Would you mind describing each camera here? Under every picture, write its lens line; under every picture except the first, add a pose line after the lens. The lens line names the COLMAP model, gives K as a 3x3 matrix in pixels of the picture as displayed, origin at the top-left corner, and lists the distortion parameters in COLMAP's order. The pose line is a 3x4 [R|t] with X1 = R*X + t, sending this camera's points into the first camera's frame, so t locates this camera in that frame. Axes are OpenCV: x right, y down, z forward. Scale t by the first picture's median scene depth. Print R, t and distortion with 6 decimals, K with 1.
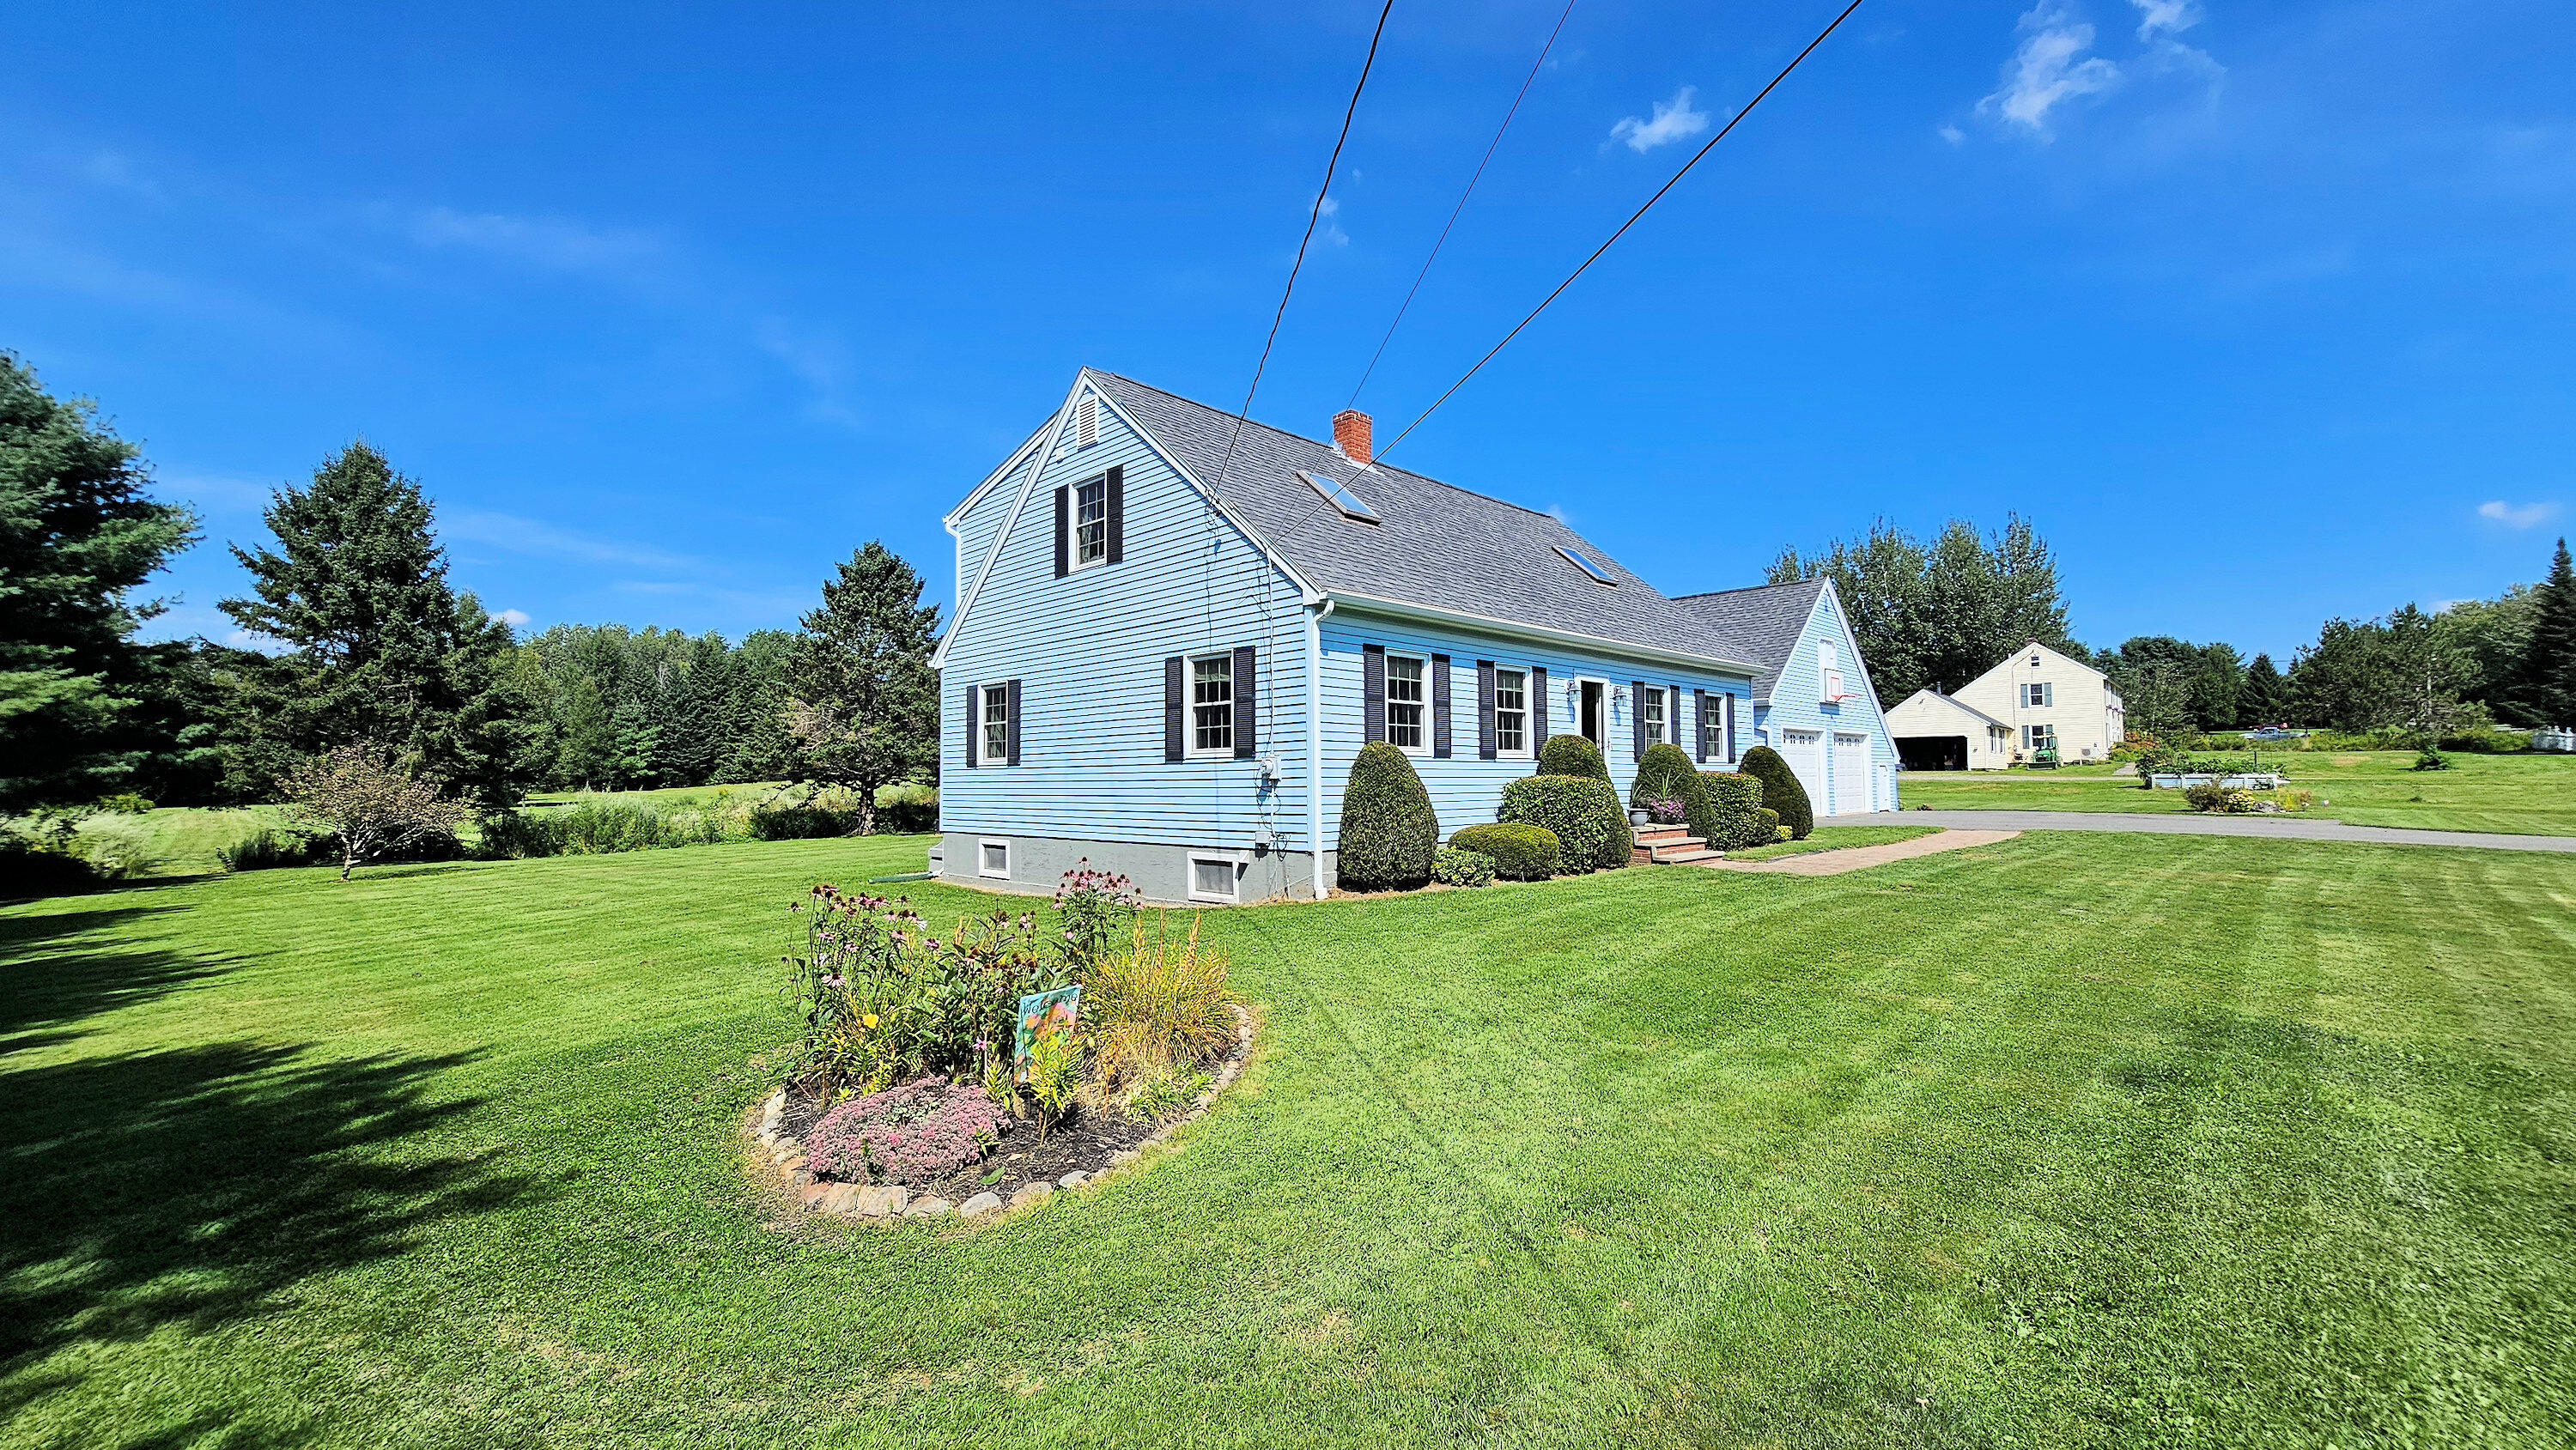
lens RADIAL K [[1037.4, 0, 1298.6], [0, 1037.4, 732.7], [0, 0, 1]] dist [-0.001539, -0.002097]
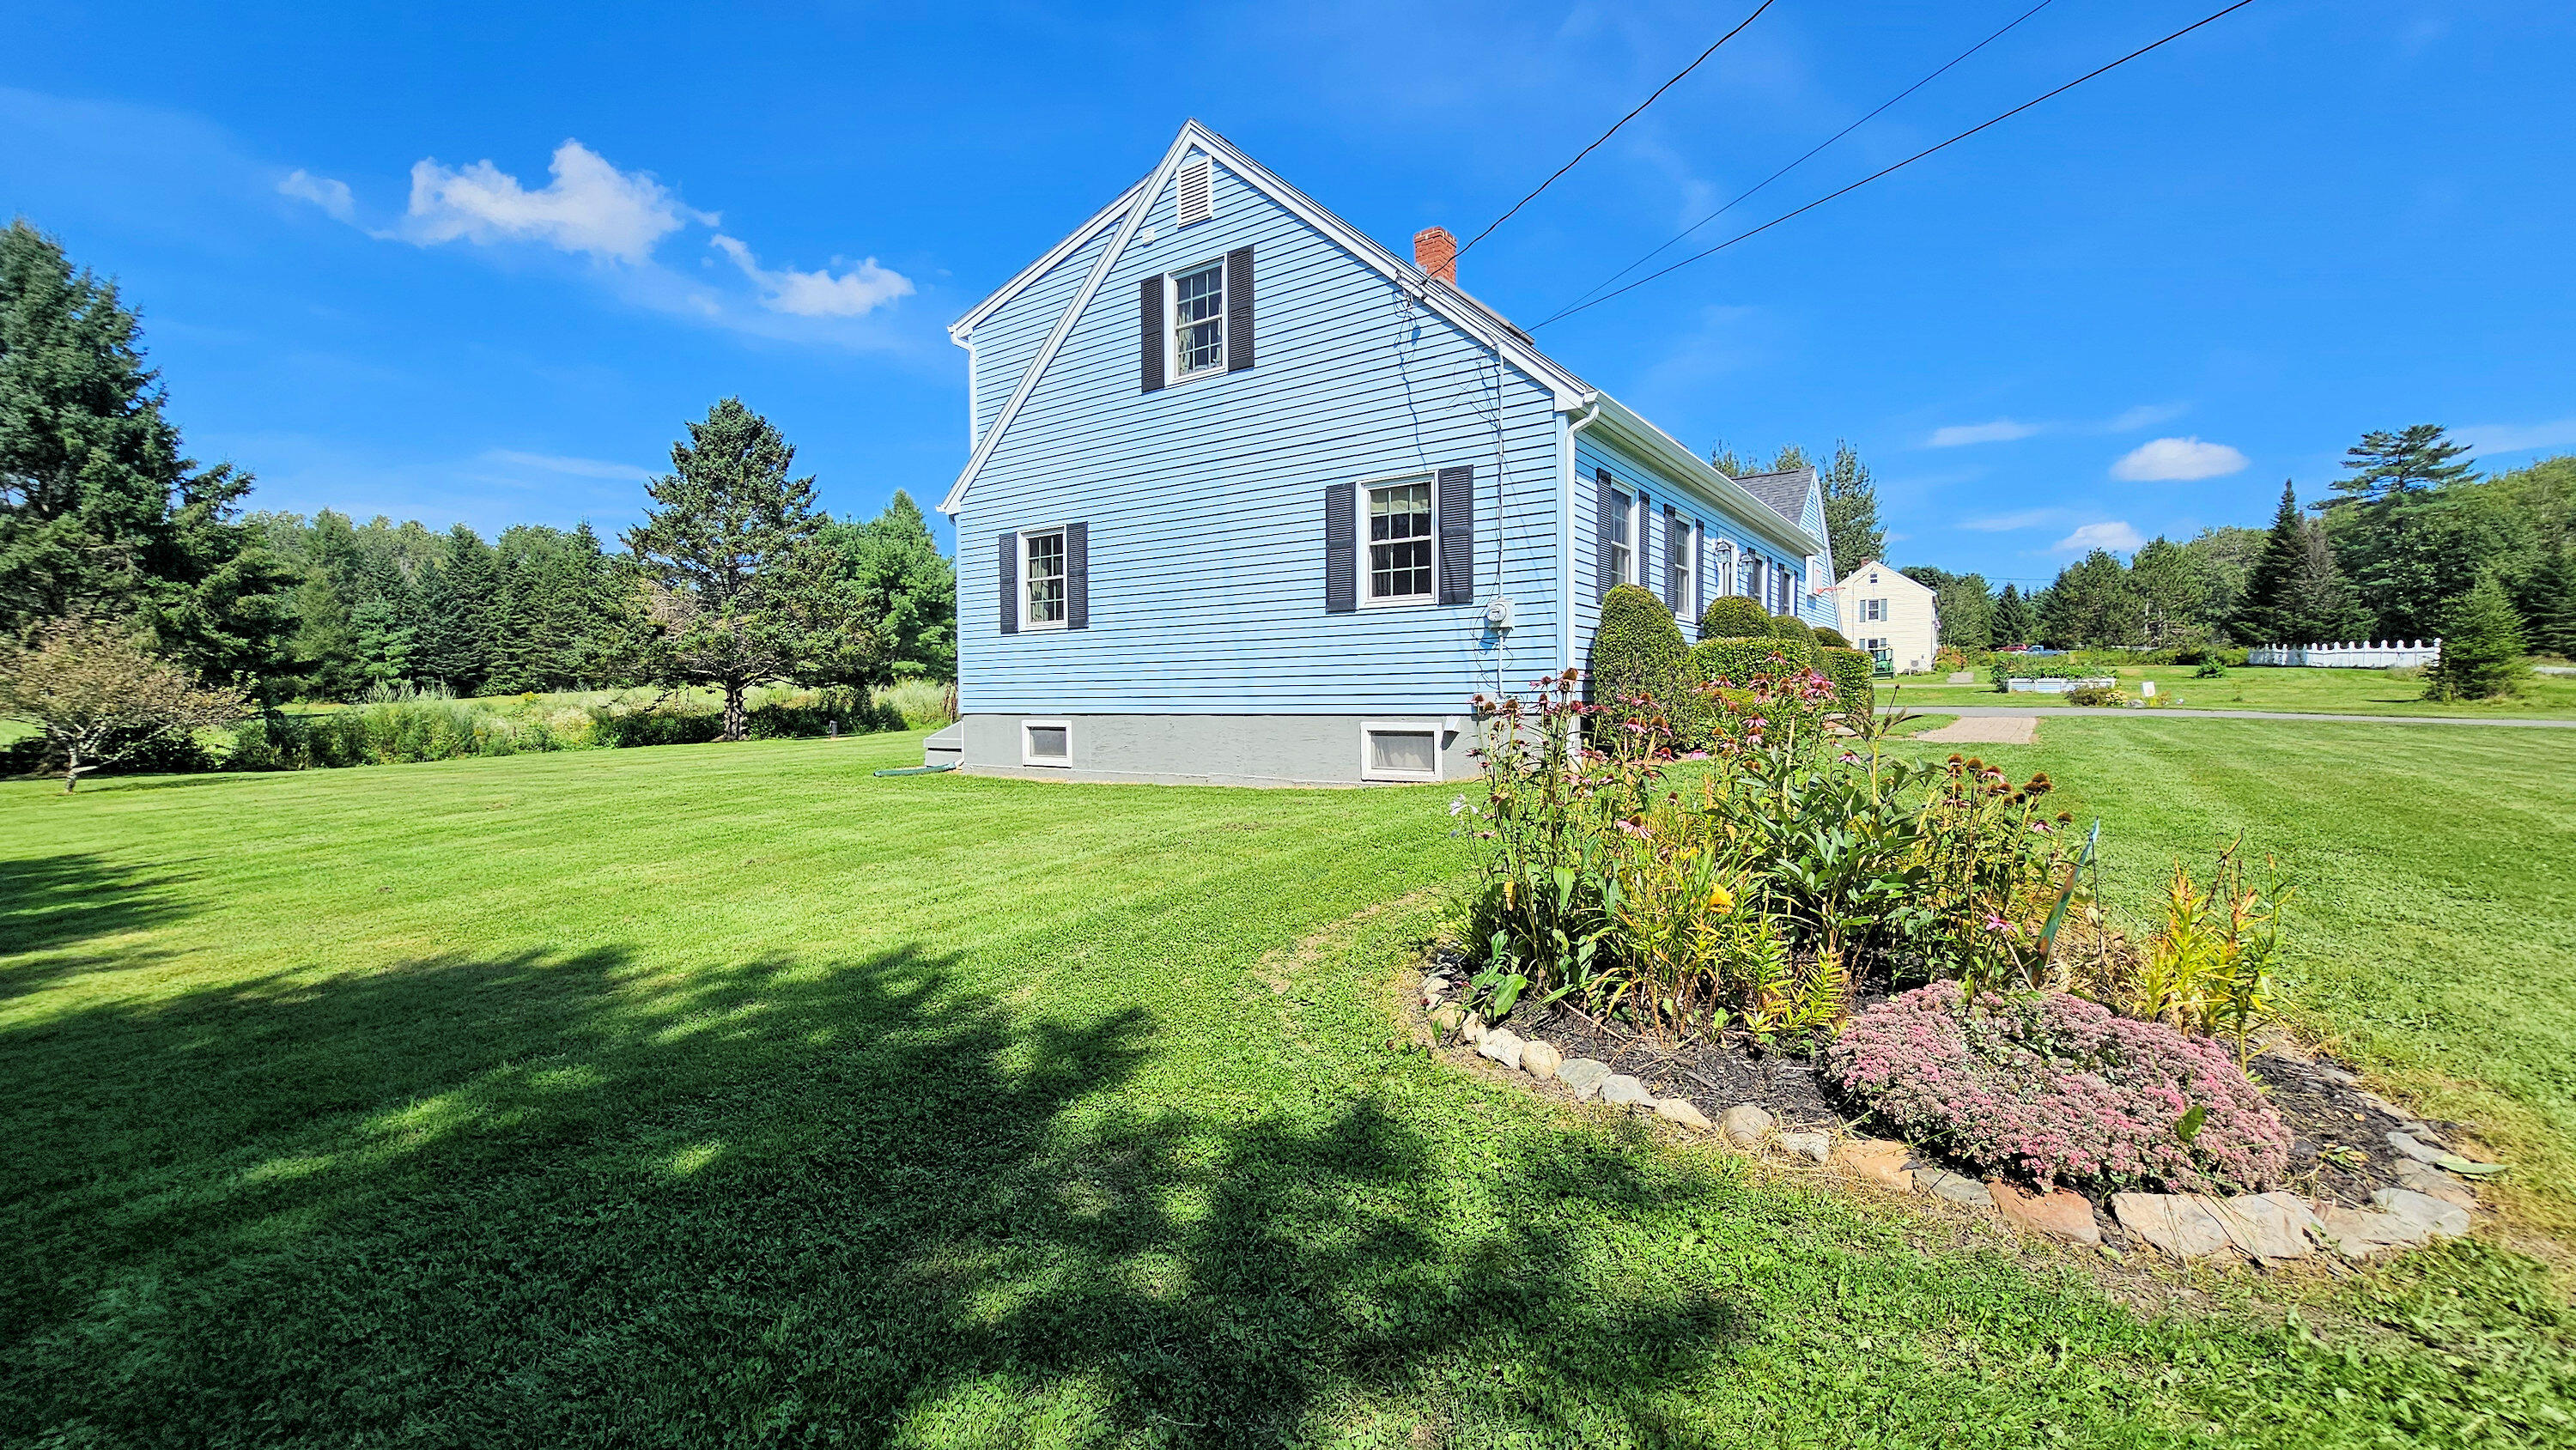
lens RADIAL K [[1037.4, 0, 1298.6], [0, 1037.4, 732.7], [0, 0, 1]] dist [-0.001539, -0.002097]
pose [[0.985443, -0.005582, 0.169914, -0.132684], [-0.007734, 0.996954, 0.077604, 0.026556], [-0.169830, -0.077788, 0.982398, 0.086456]]
